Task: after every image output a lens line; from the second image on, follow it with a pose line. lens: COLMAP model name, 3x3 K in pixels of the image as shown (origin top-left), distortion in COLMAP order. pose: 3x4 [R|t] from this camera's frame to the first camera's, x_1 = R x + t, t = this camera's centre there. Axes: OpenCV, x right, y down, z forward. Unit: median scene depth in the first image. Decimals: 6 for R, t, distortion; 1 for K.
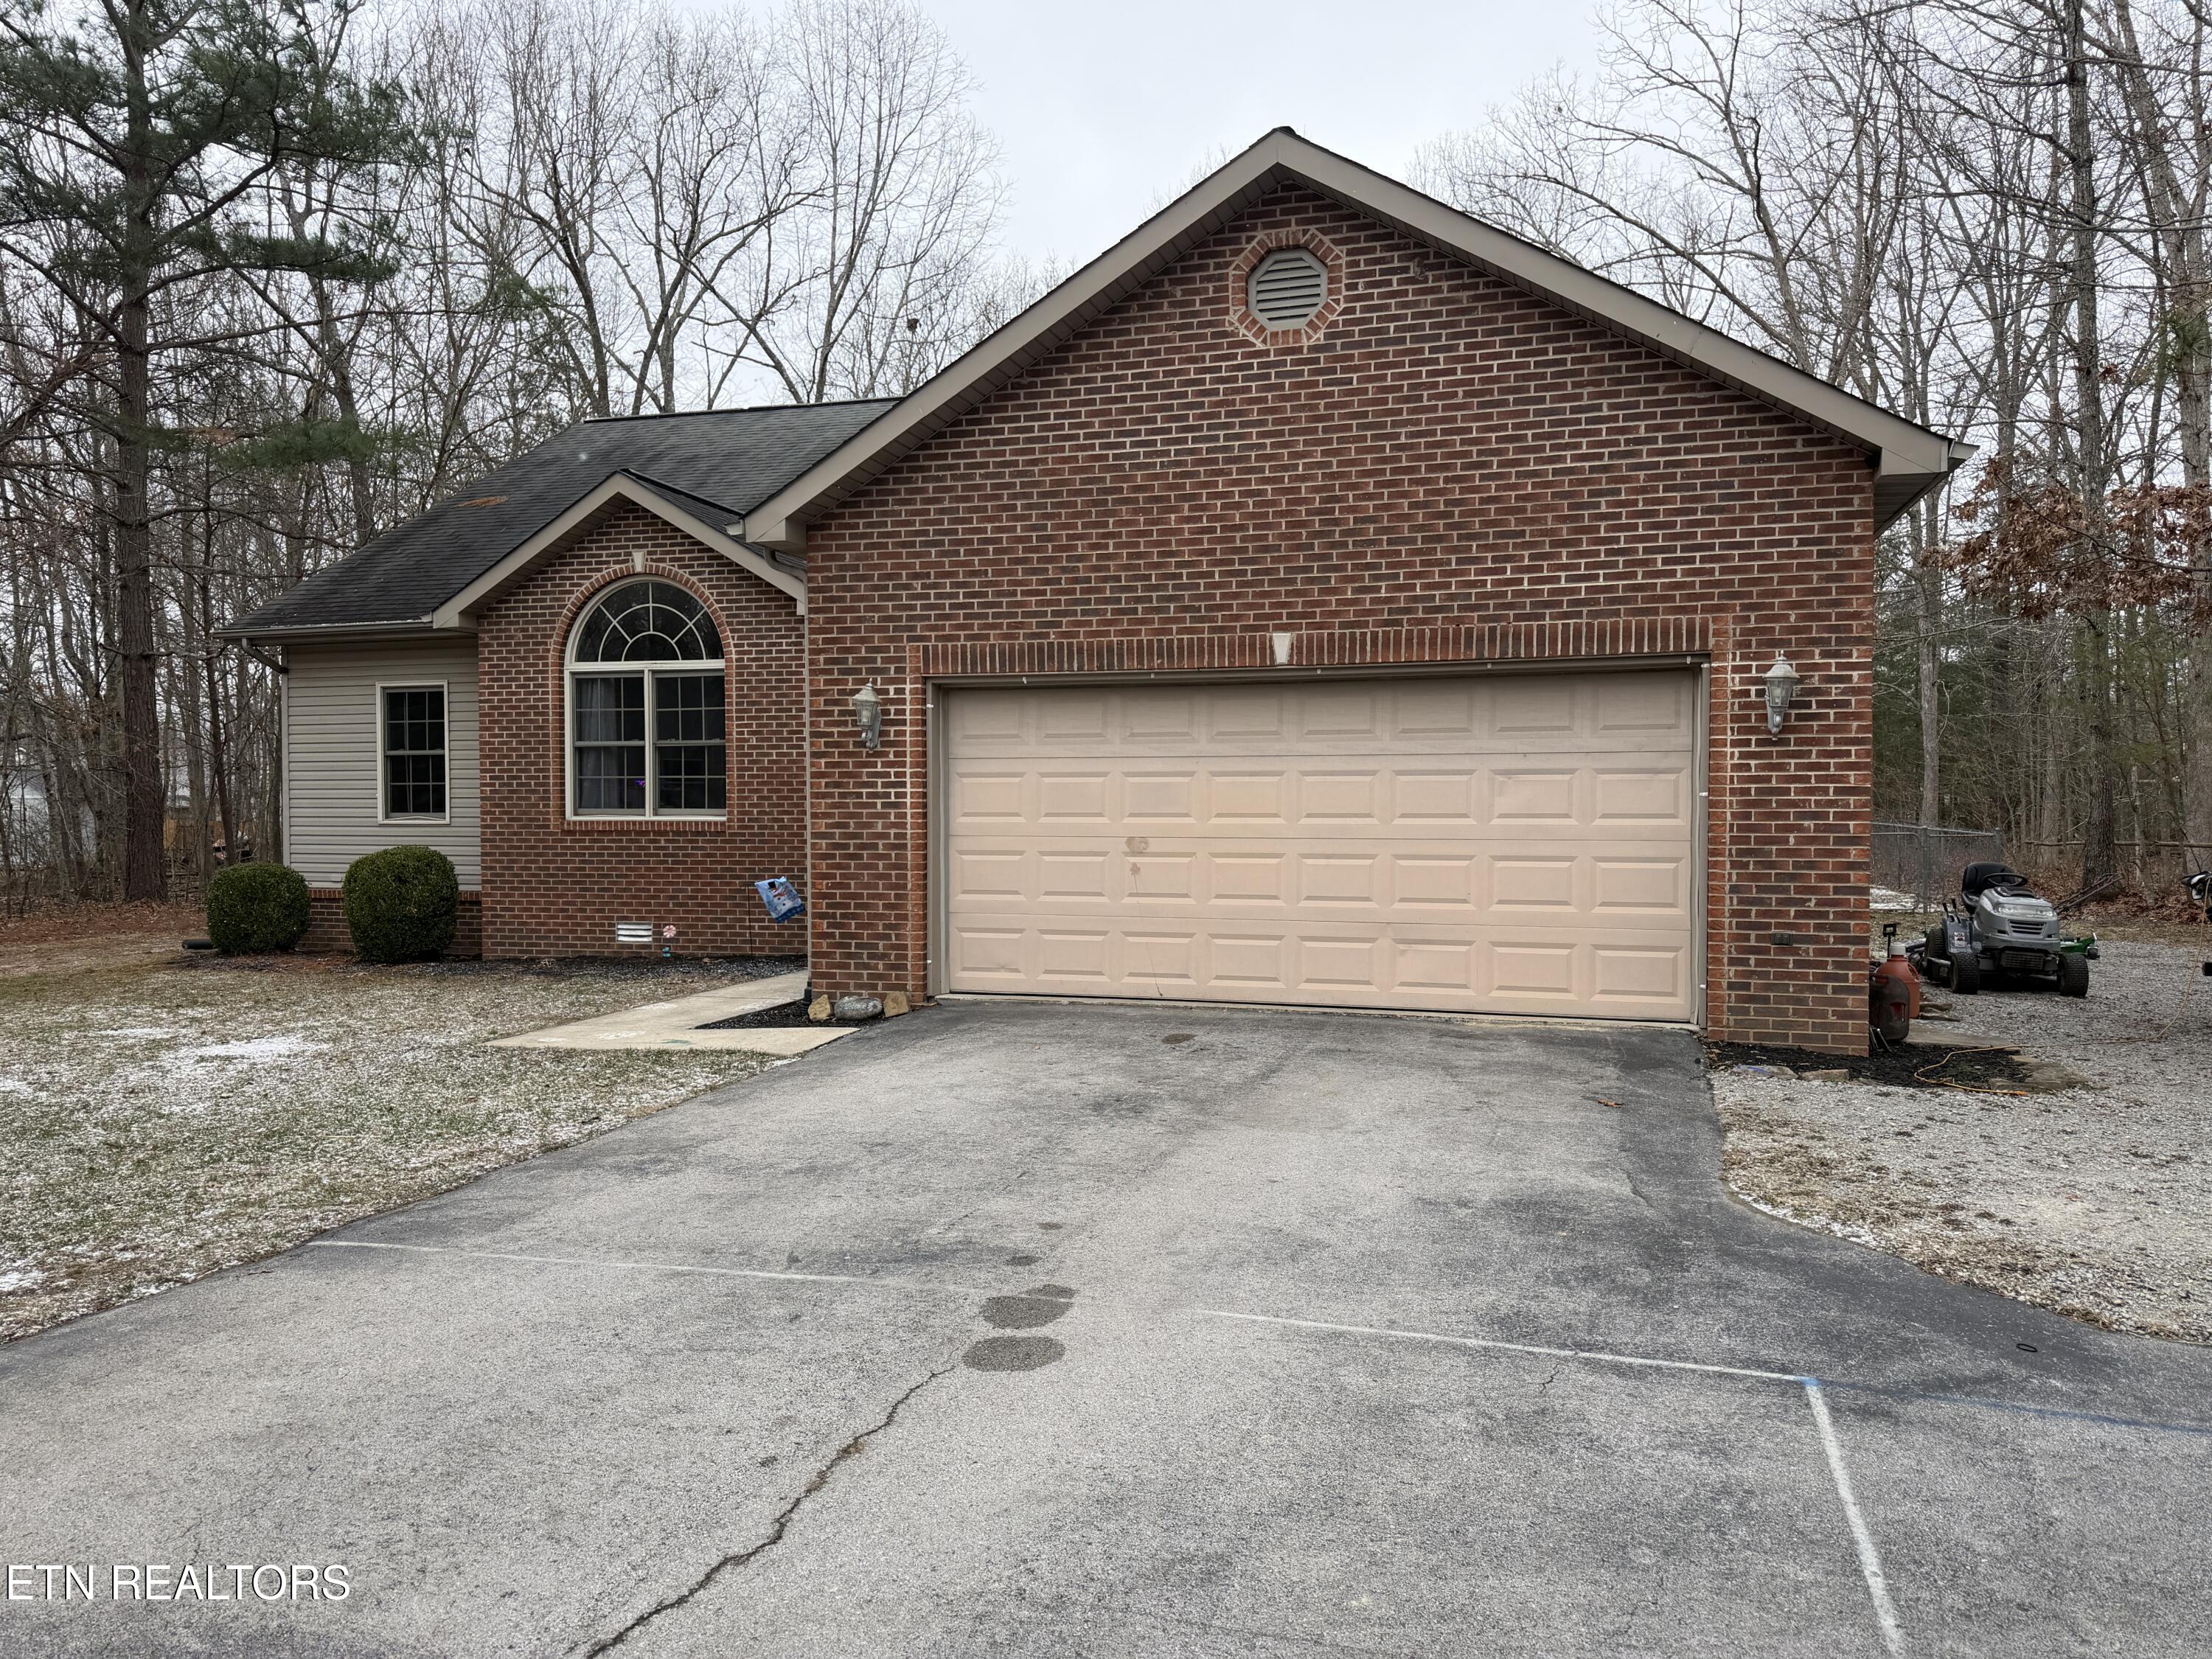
lens RADIAL K [[1541.5, 0, 1106.0], [0, 1541.5, 829.5], [0, 0, 1]] dist [0.149686, -0.247604]
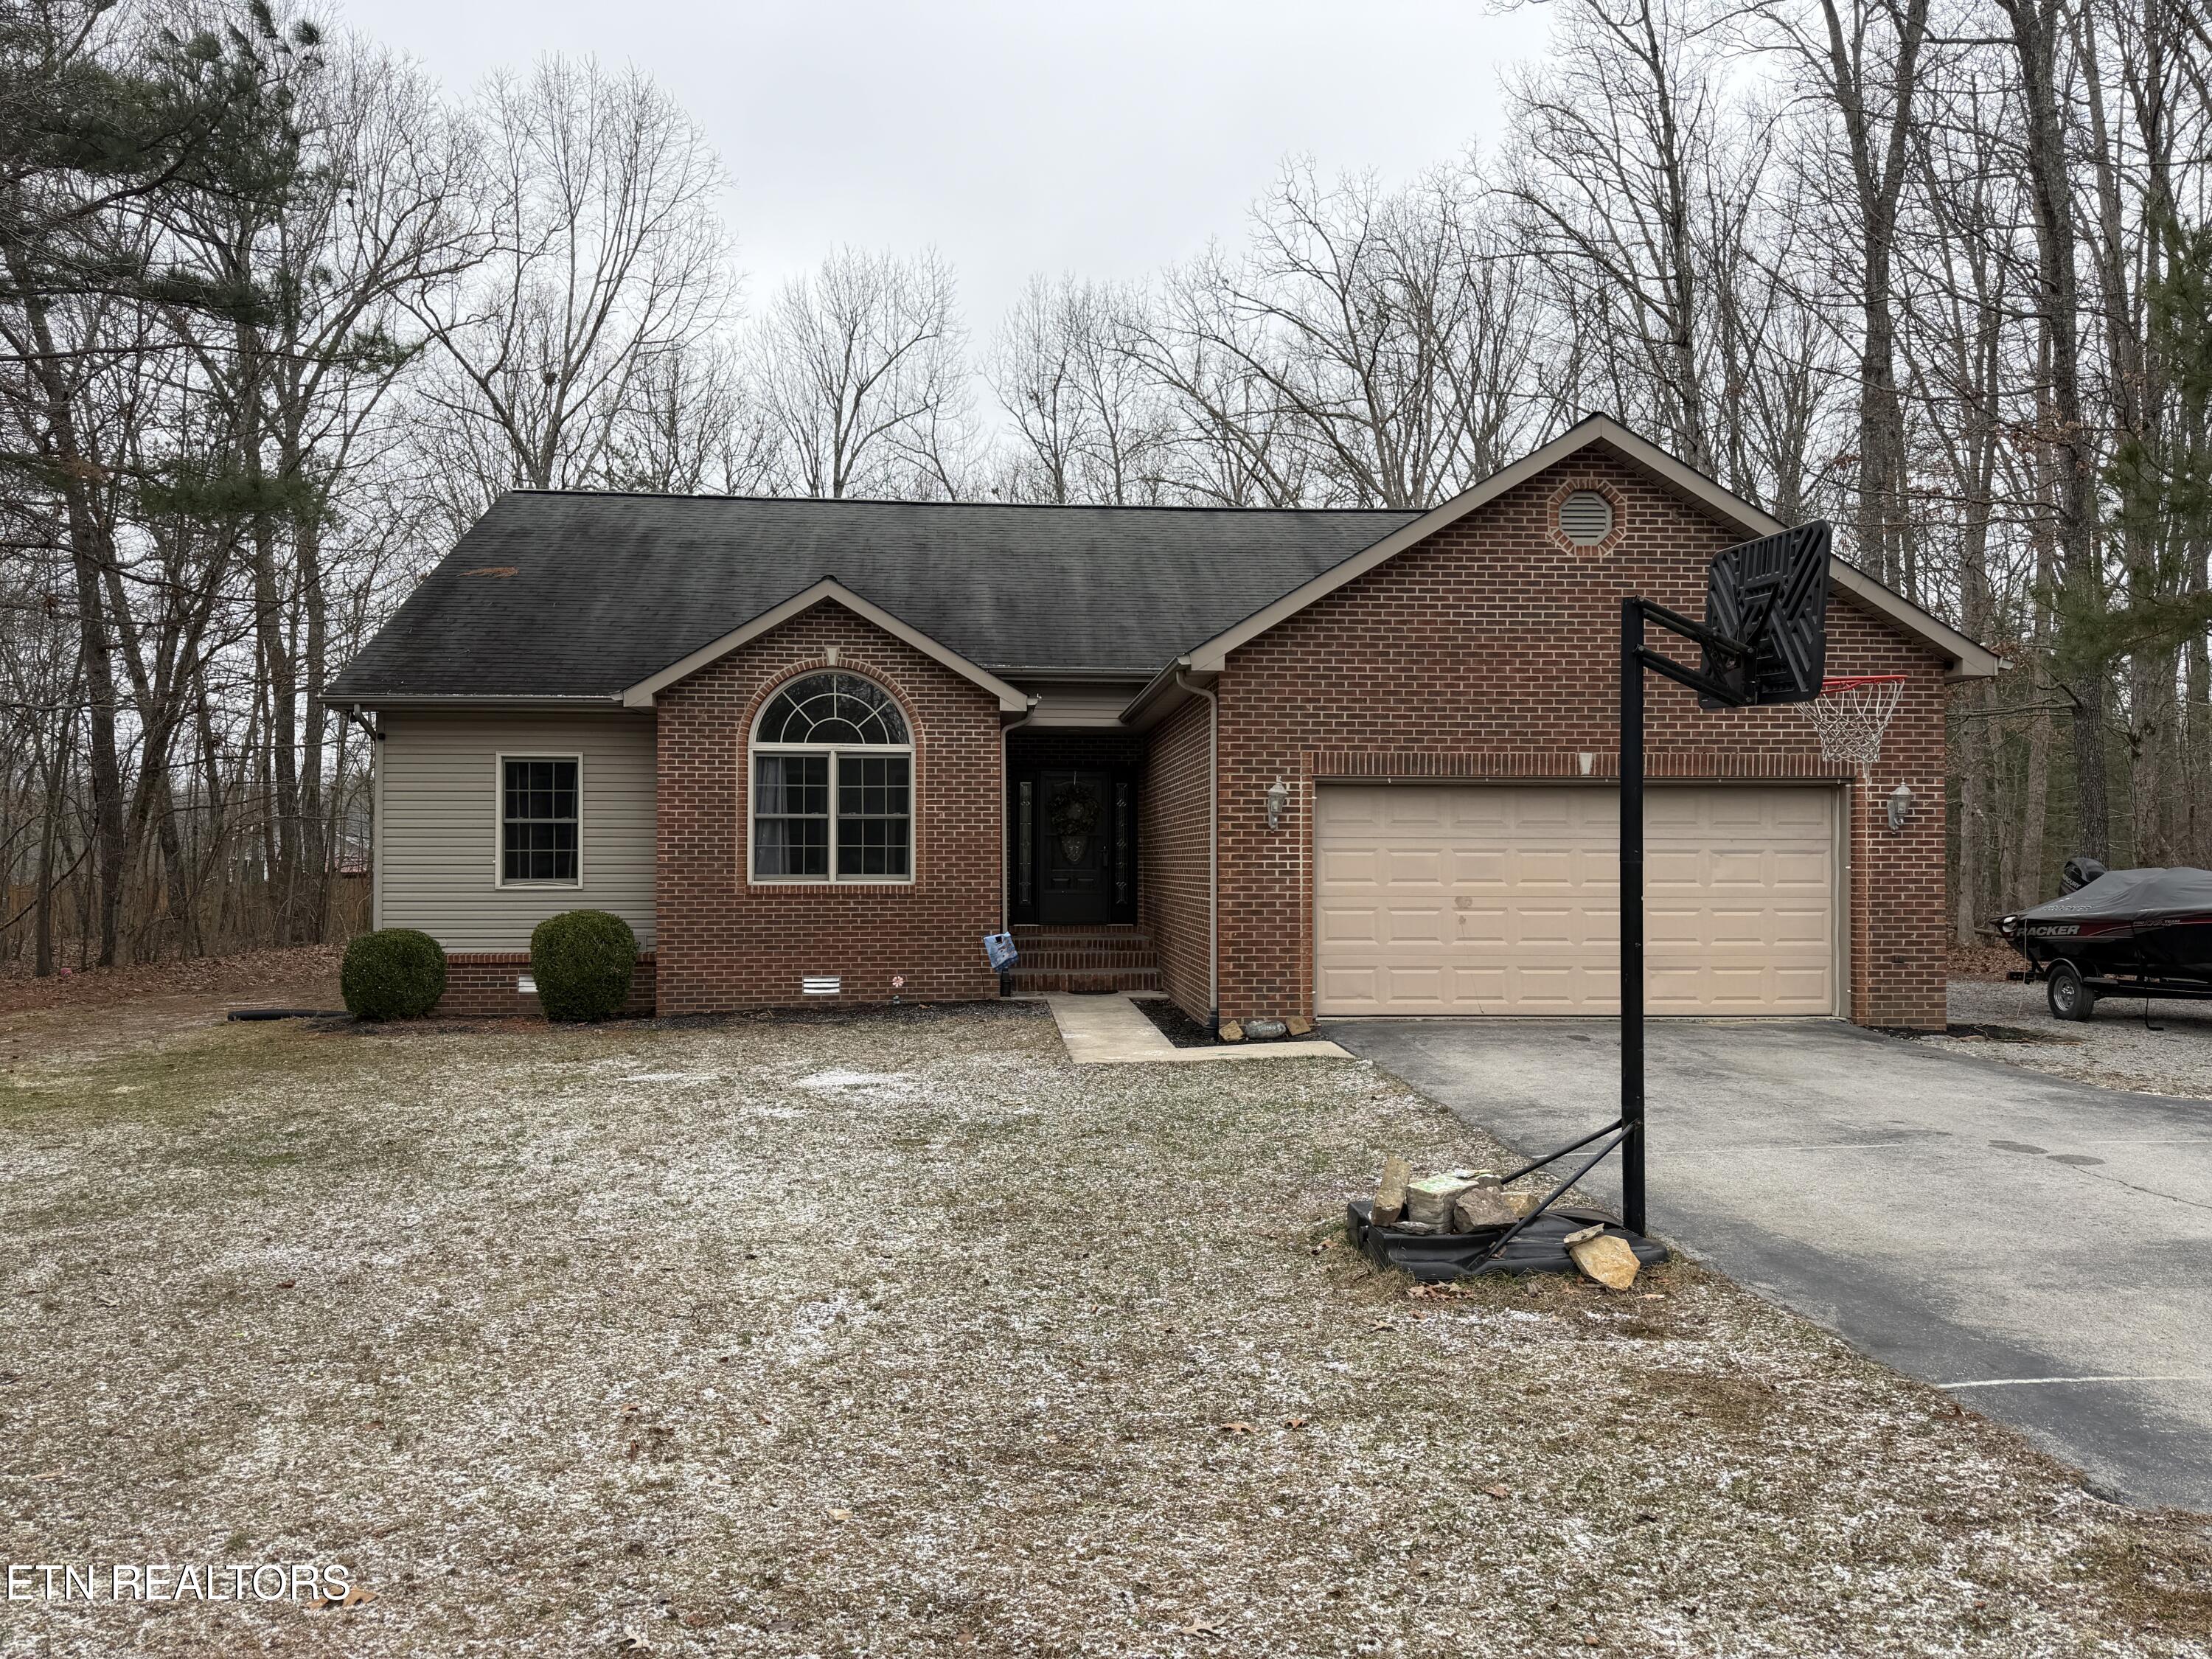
lens RADIAL K [[1541.2, 0, 1102.3], [0, 1541.2, 830.3], [0, 0, 1]] dist [0.105687, -0.144477]
pose [[0.933772, 0.009428, 0.357745, -0.739392], [0.004150, 0.999300, -0.037169, -0.003911], [-0.357846, 0.036192, 0.933079, -0.160532]]
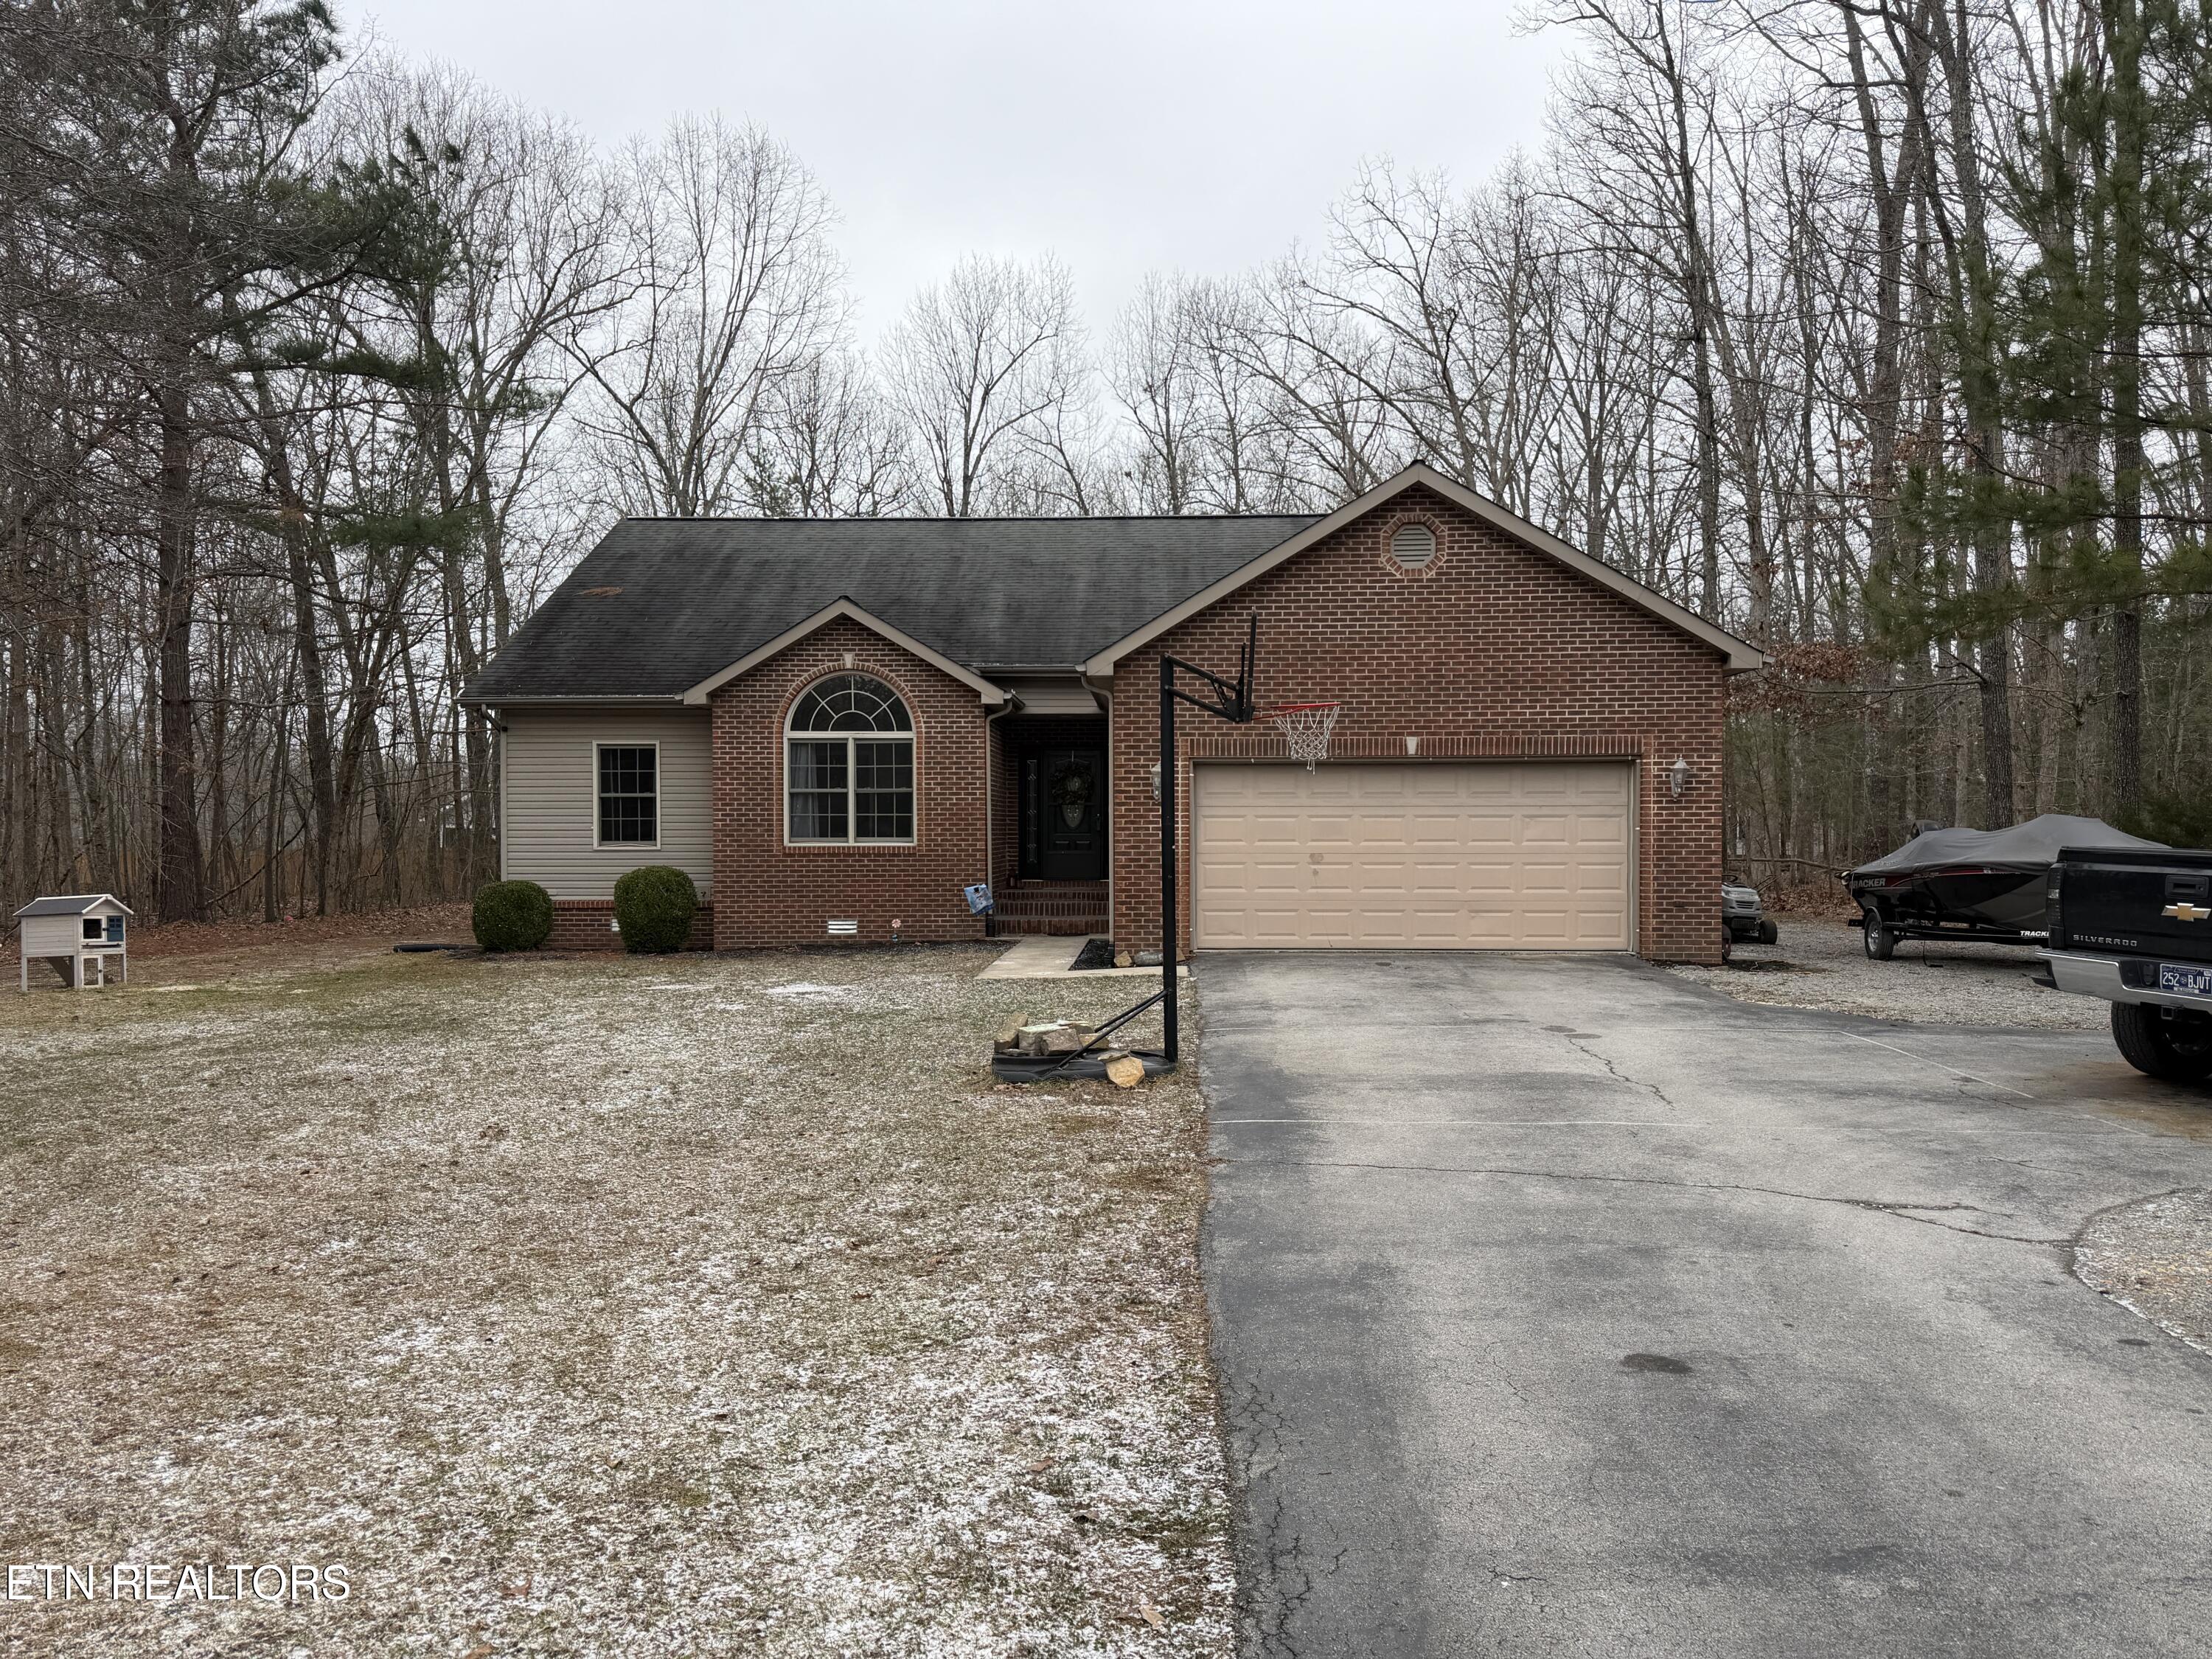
lens RADIAL K [[1532.1, 0, 1106.0], [0, 1532.1, 829.5], [0, 0, 1]] dist [0.135575, -0.244987]
pose [[0.968817, -0.000810, 0.247778, -0.597670], [0.005198, 0.999841, -0.017055, 0.005996], [-0.247724, 0.017811, 0.968667, -0.555817]]
